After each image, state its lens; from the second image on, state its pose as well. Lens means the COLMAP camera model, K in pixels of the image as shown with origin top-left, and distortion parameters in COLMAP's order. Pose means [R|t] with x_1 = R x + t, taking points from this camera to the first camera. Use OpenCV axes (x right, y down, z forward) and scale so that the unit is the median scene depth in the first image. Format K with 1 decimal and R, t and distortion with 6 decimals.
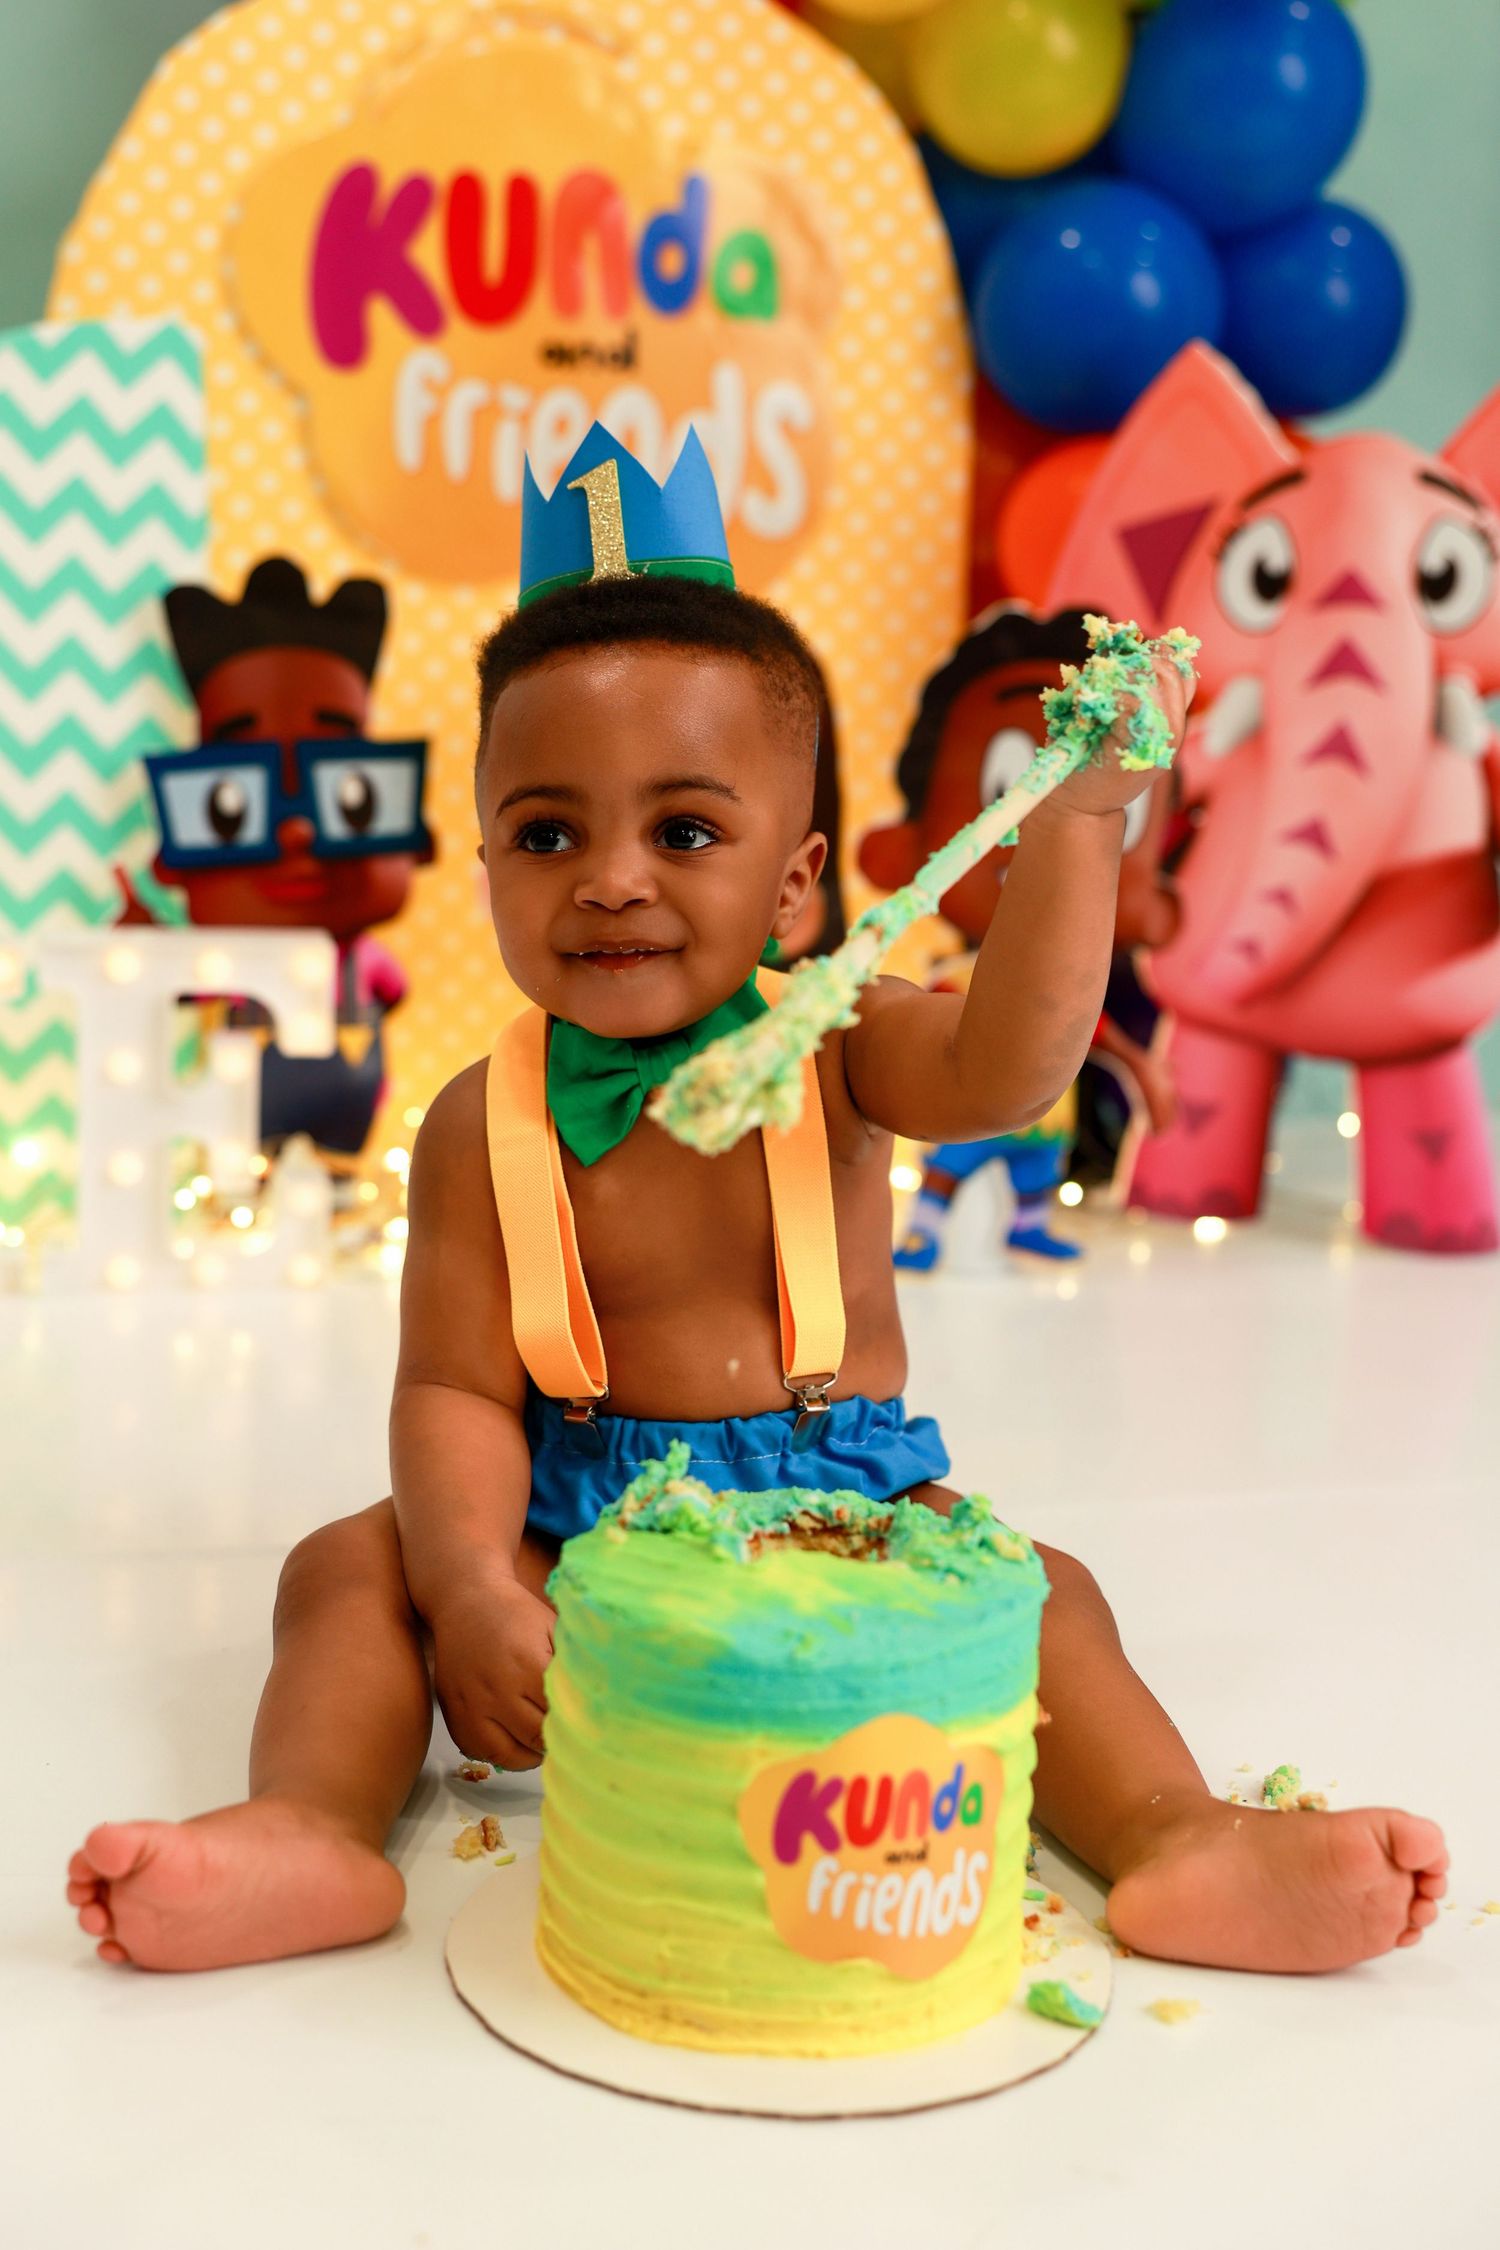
lens RADIAL K [[3001.2, 0, 712.7], [0, 3001.2, 1105.5], [0, 0, 1]] dist [0.012397, 0.015388]
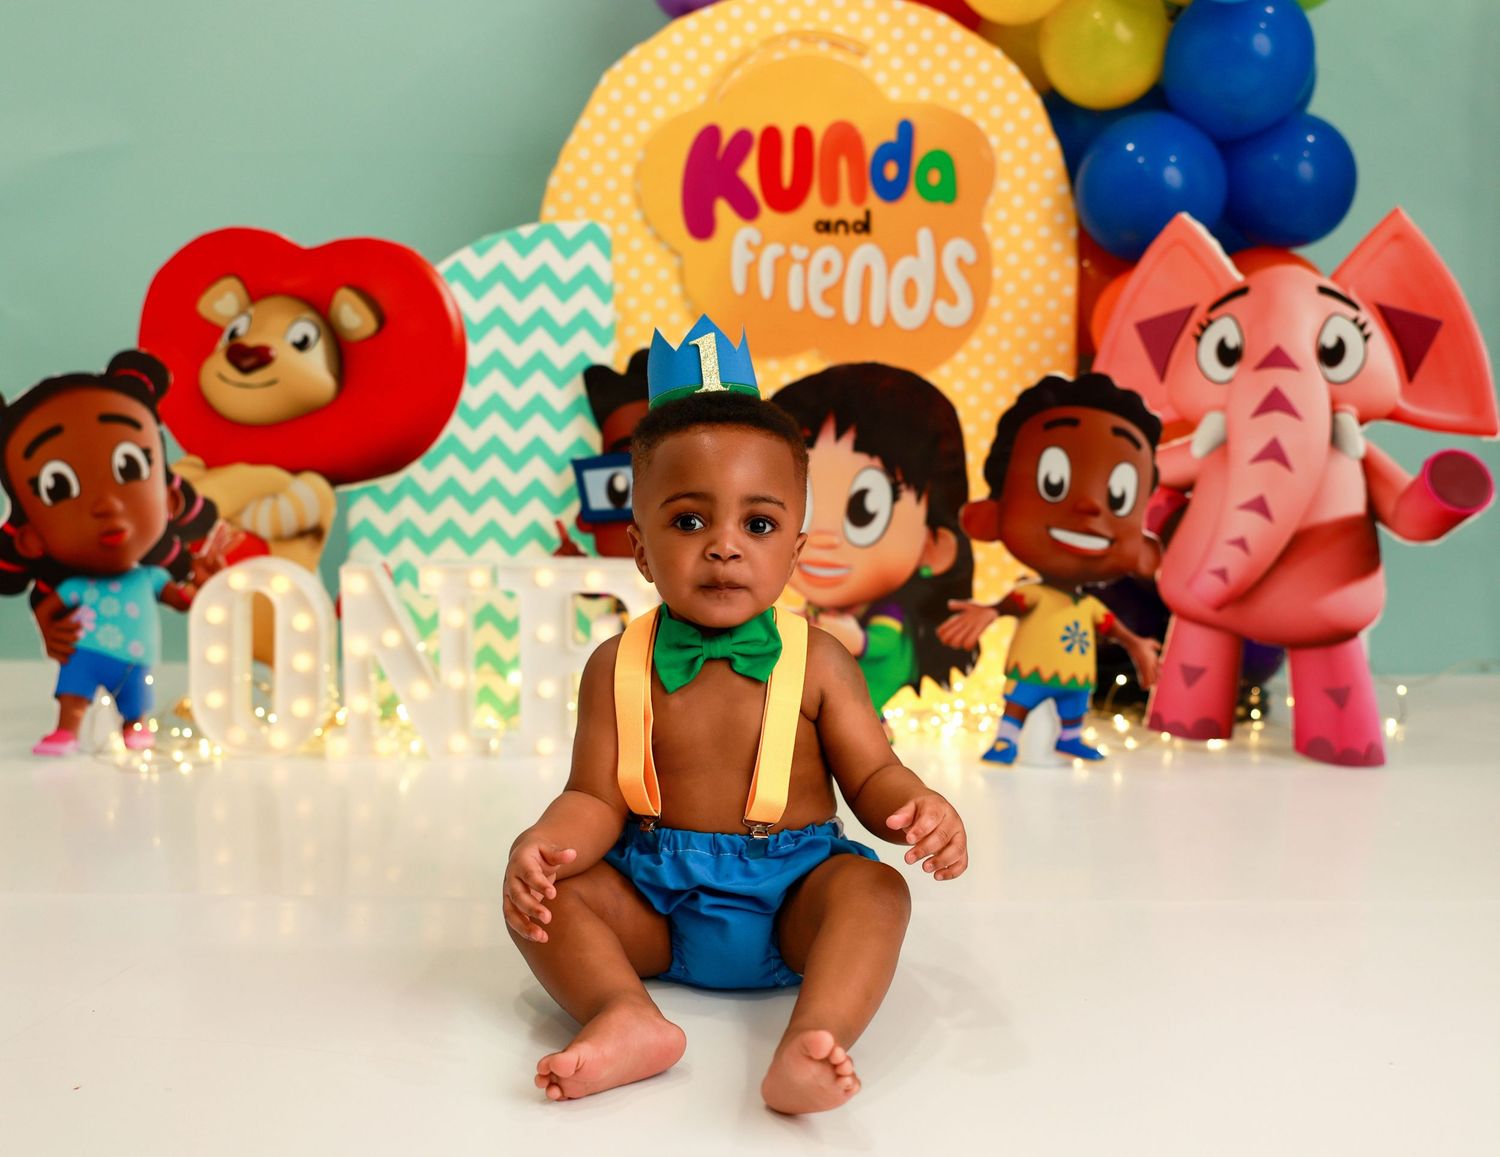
lens RADIAL K [[1980.4, 0, 767.7], [0, 1980.4, 561.7], [0, 0, 1]] dist [0.005615, -0.003393]
pose [[0.967240, 0.014078, -0.253471, 0.217766], [-0.022281, 0.999316, -0.029523, -0.021798], [0.252882, 0.034204, 0.966892, -0.116059]]
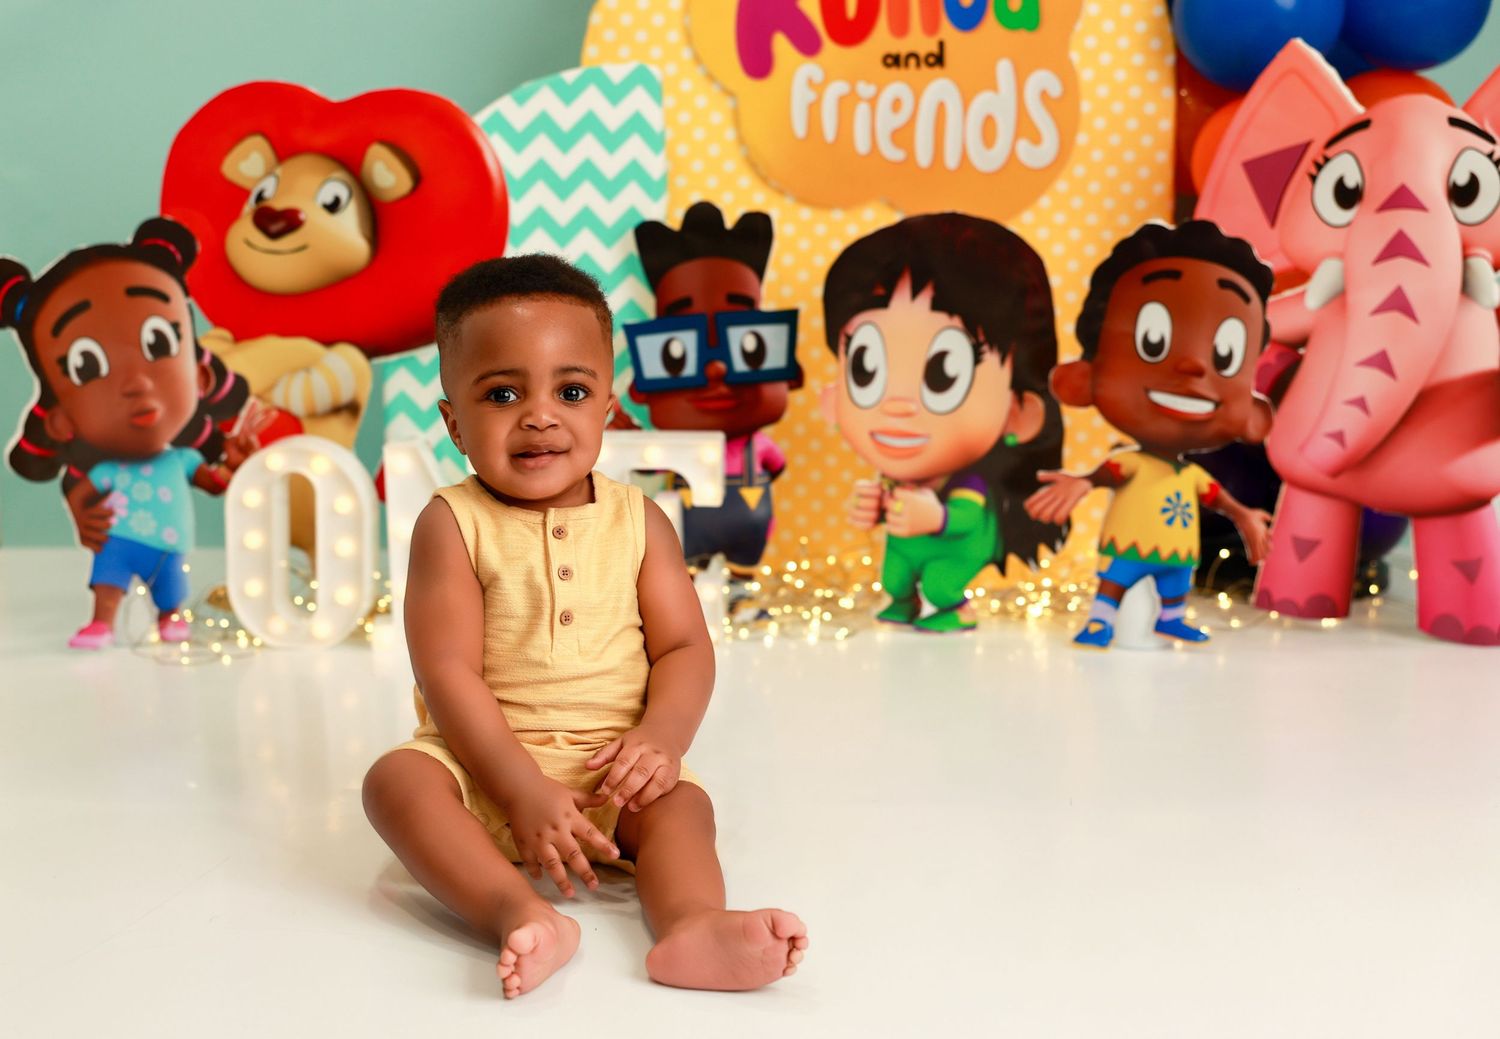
lens RADIAL K [[2311.5, 0, 623.4], [0, 2311.5, 570.9], [0, 0, 1]] dist [0.006438, -0.033682]
pose [[0.949281, 0.019154, -0.313844, 0.207922], [-0.006970, 0.999179, 0.039897, -0.029681], [0.314351, -0.035686, 0.948636, -0.217806]]
